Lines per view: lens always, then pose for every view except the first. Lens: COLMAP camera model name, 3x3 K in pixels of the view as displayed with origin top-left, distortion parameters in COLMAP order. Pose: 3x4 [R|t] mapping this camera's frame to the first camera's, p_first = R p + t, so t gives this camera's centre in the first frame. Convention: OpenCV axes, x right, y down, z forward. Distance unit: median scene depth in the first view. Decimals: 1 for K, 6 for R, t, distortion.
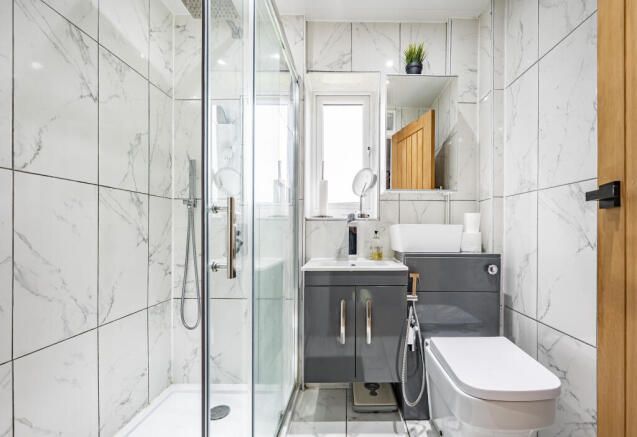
lens RADIAL K [[274.5, 0, 318.1], [0, 274.5, 223.5], [0, 0, 1]] dist [-0.003846, 0.002006]
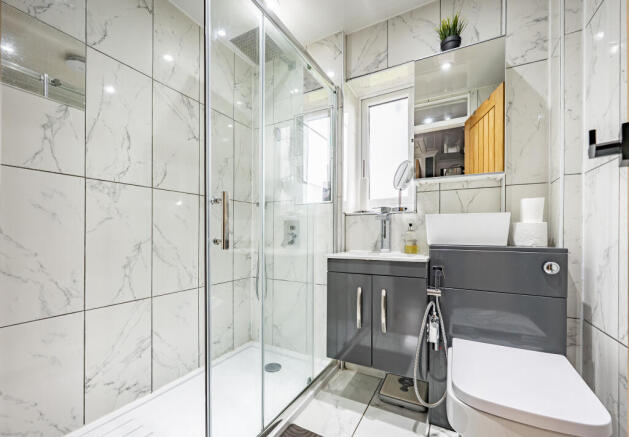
lens RADIAL K [[260.6, 0, 322.5], [0, 260.6, 231.8], [0, 0, 1]] dist [-0.002937, -0.000228]
pose [[0.878348, -0.008385, -0.477948, 0.396751], [0.005579, 0.999958, -0.007289, 0.064575], [0.477989, 0.003736, 0.878358, 0.042237]]
